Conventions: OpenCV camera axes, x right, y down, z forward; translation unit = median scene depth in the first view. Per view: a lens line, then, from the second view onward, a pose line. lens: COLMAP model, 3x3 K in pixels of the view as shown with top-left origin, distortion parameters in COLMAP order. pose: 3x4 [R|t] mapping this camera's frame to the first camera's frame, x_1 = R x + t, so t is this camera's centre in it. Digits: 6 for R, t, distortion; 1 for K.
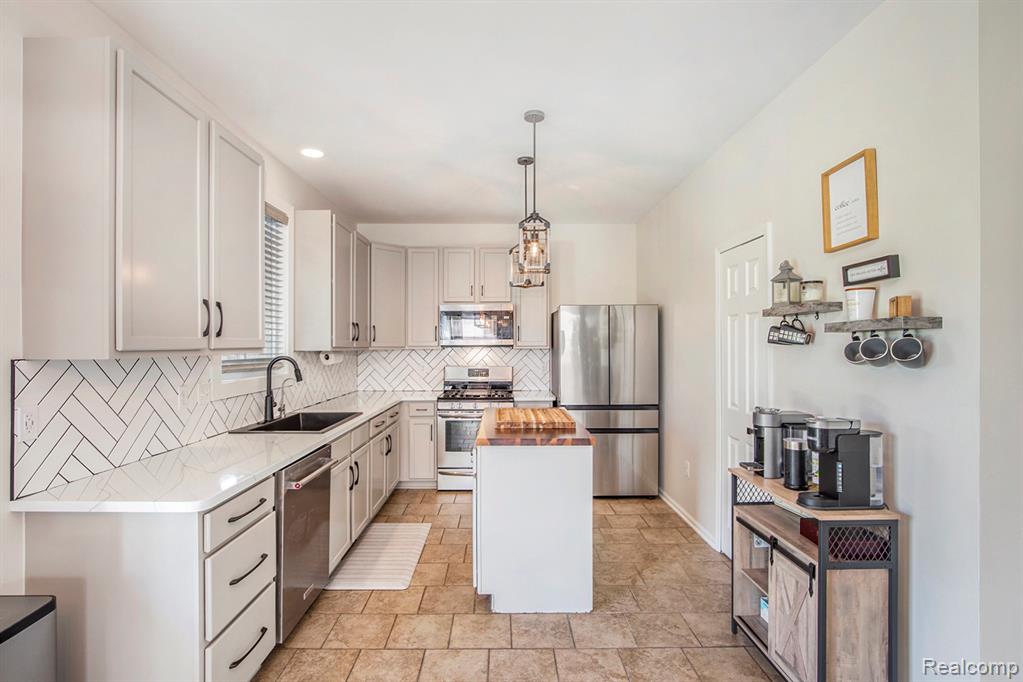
lens RADIAL K [[483.2, 0, 504.5], [0, 483.2, 342.6], [0, 0, 1]] dist [-0.023748, 0.000665]
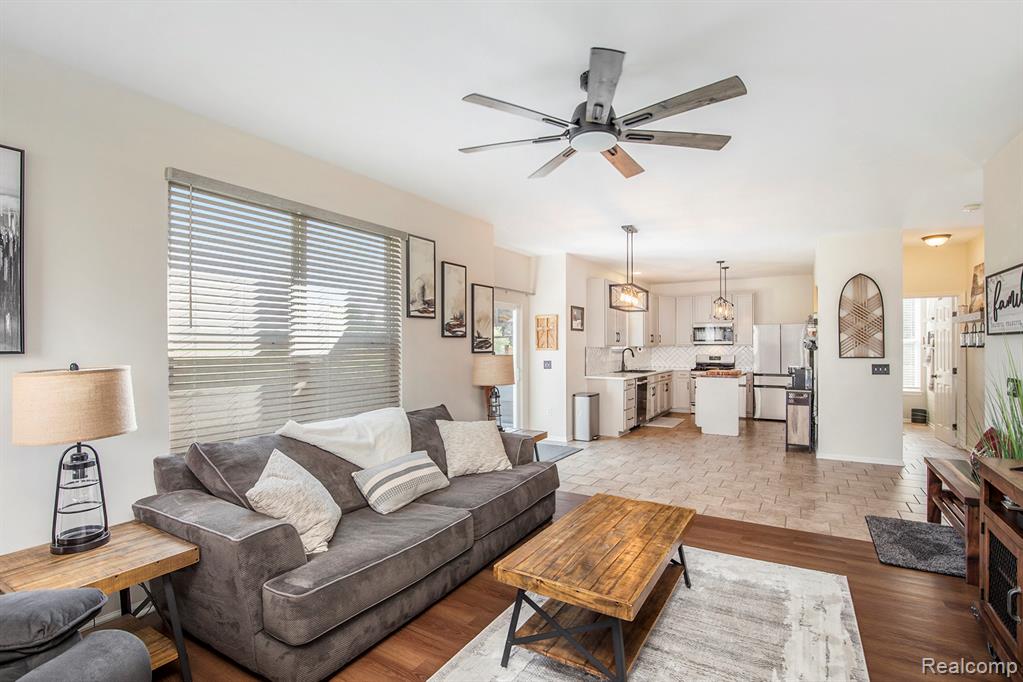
lens RADIAL K [[483.2, 0, 504.5], [0, 483.2, 342.6], [0, 0, 1]] dist [-0.023748, 0.000665]
pose [[0.844657, -0.002316, -0.535303, 0.579991], [0.003793, 0.999991, 0.001657, -0.014159], [0.535295, -0.003430, 0.844658, -2.338492]]
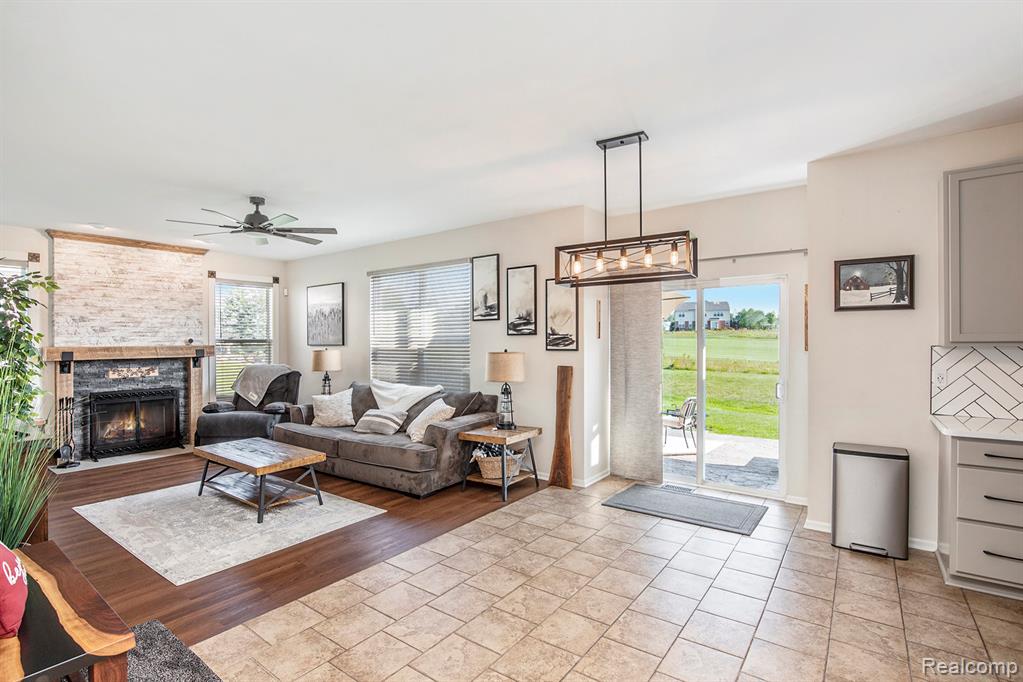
lens RADIAL K [[483.2, 0, 504.5], [0, 483.2, 342.6], [0, 0, 1]] dist [-0.023748, 0.000665]
pose [[-0.598042, 0.007584, -0.801429, 1.109459], [0.012508, 0.999922, 0.000129, -0.001080], [0.801367, -0.009947, -0.598090, 0.481937]]
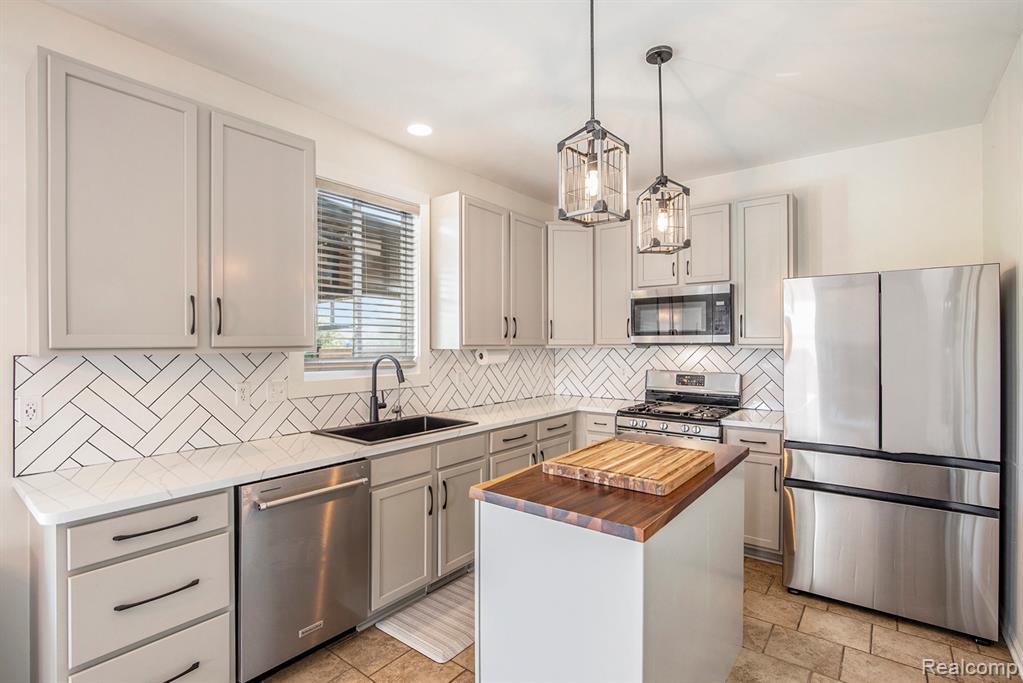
lens RADIAL K [[483.2, 0, 504.5], [0, 483.2, 343.1], [0, 0, 1]] dist [-0.023748, 0.000665]
pose [[0.782431, 0.001212, -0.622736, 0.400702], [0.002663, 0.999982, 0.005292, 0.001880], [0.622731, -0.005799, 0.782414, 0.545676]]
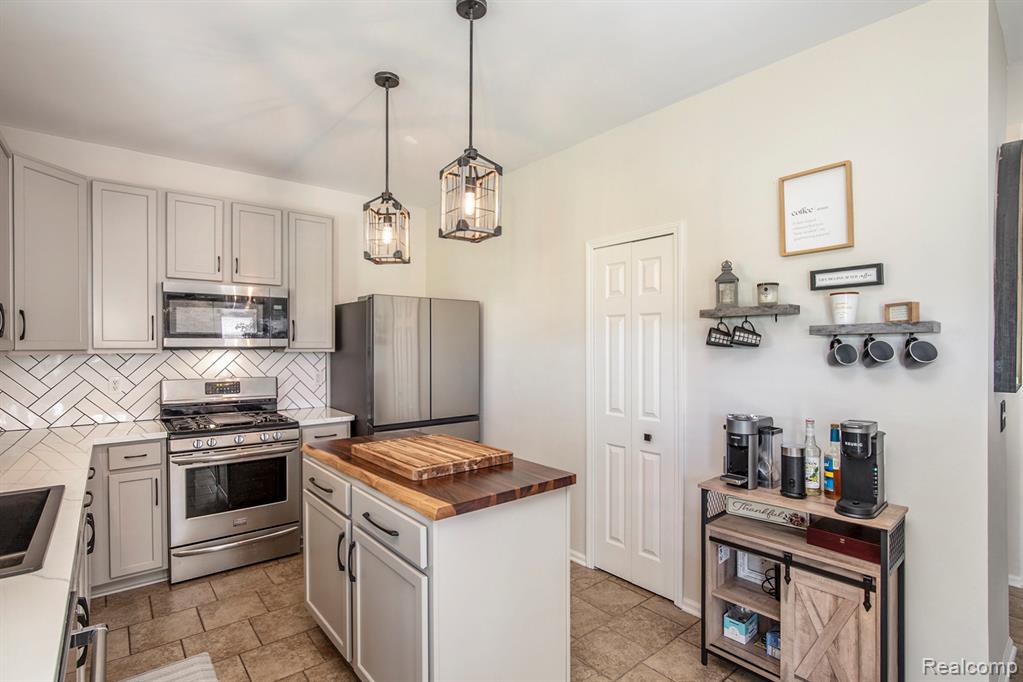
lens RADIAL K [[483.2, 0, 504.5], [0, 483.2, 342.6], [0, 0, 1]] dist [-0.023748, 0.000665]
pose [[0.774250, 0.006259, 0.632848, -0.379154], [-0.004169, 0.999980, -0.004789, 0.001946], [-0.632866, 0.001070, 0.774261, 0.522437]]
